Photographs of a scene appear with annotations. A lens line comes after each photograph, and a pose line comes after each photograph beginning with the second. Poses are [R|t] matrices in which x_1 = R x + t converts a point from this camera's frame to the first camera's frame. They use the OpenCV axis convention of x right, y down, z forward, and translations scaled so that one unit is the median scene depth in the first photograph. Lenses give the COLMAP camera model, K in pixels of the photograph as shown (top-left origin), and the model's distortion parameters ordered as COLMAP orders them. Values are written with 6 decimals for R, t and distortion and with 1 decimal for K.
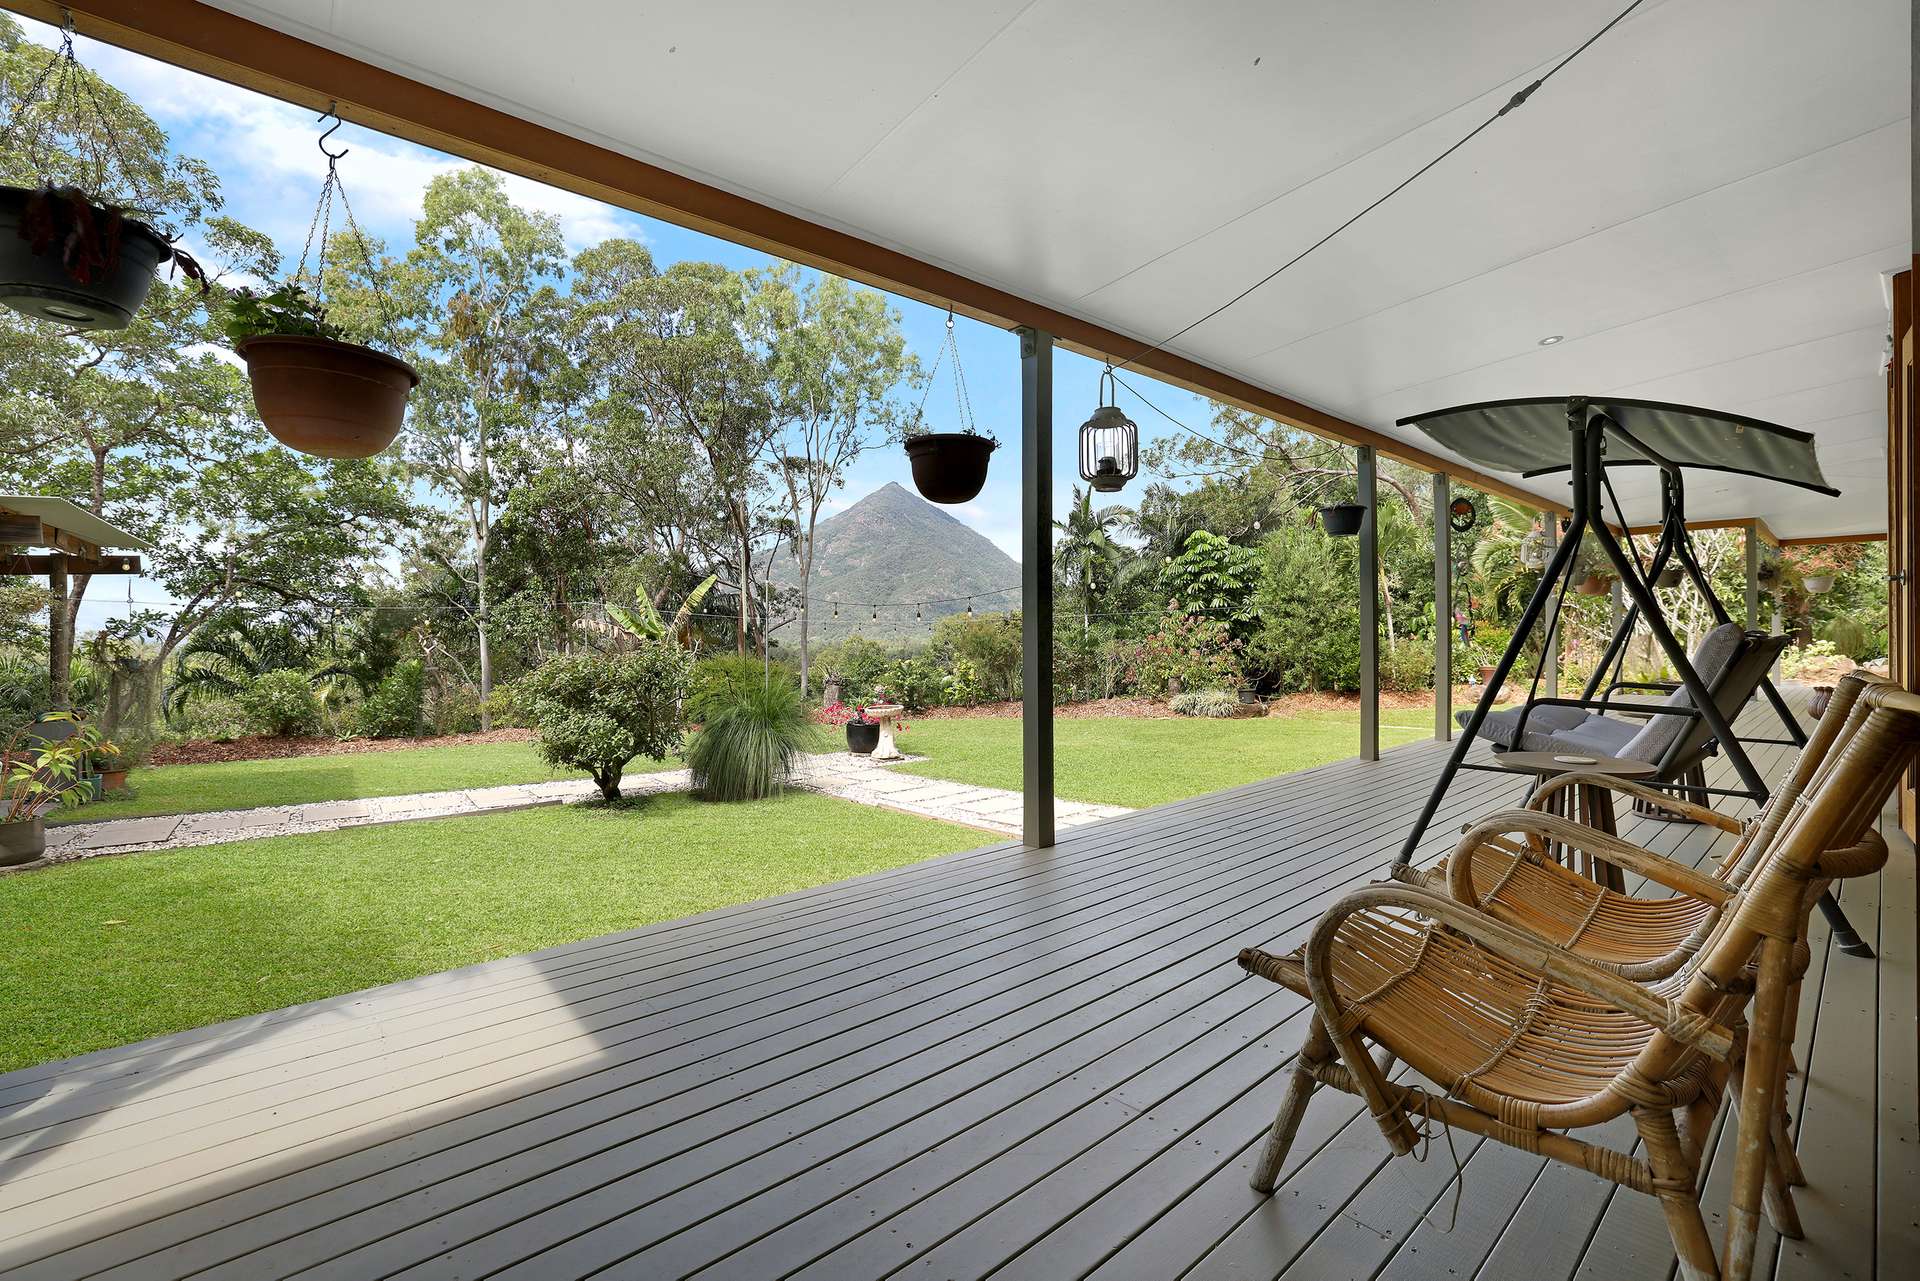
lens RADIAL K [[841.6, 0, 964.9], [0, 841.6, 633.6], [0, 0, 1]] dist [-0.040708, 0.012183]
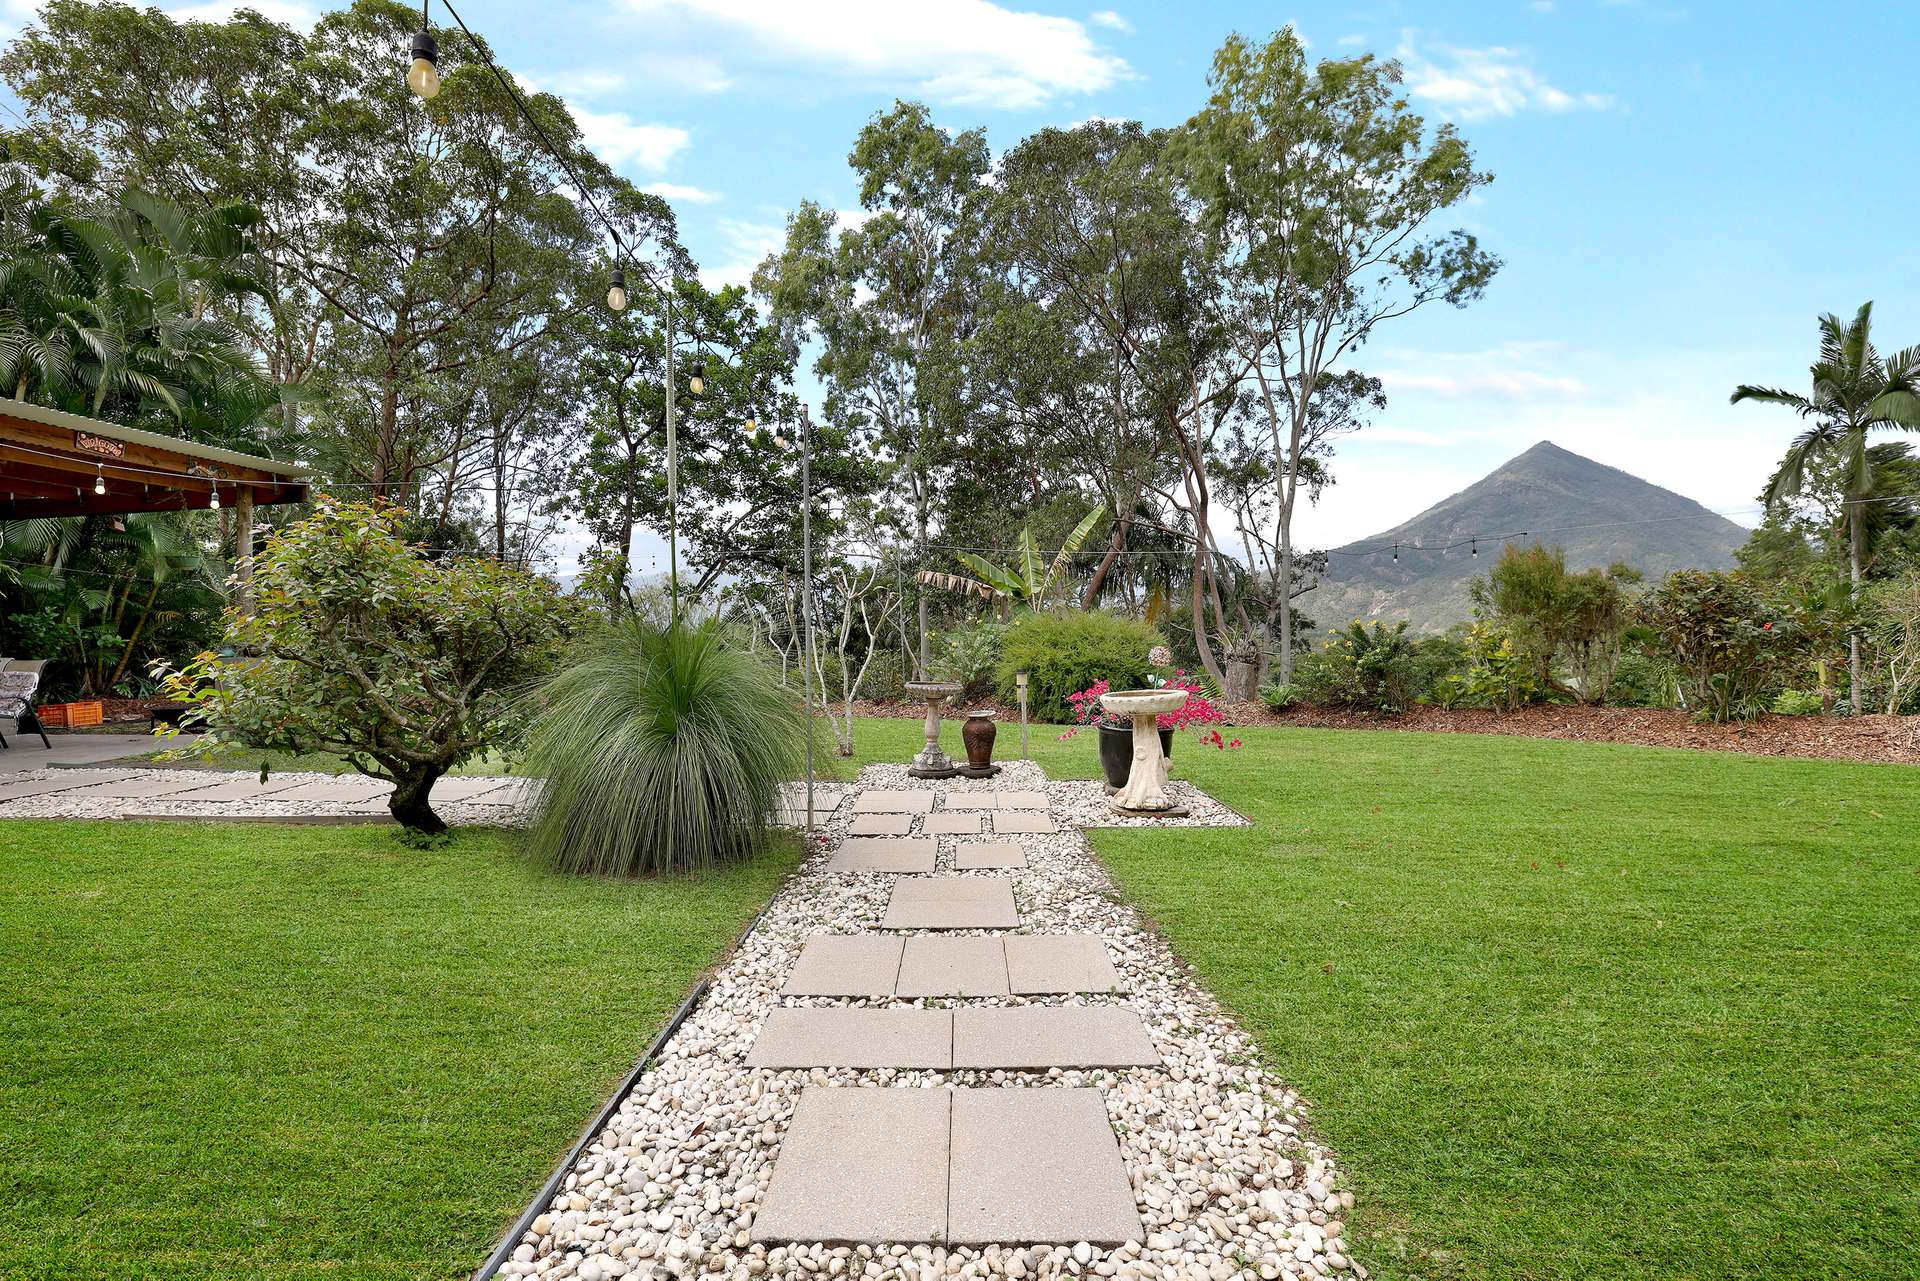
lens RADIAL K [[829.8, 0, 964.0], [0, 829.8, 627.9], [0, 0, 1]] dist [-0.039251, 0.012980]
pose [[0.758993, 0.005689, -0.651074, 0.079692], [-0.006457, 0.999978, 0.001210, 0.037299], [0.651067, 0.003286, 0.759013, 0.419617]]
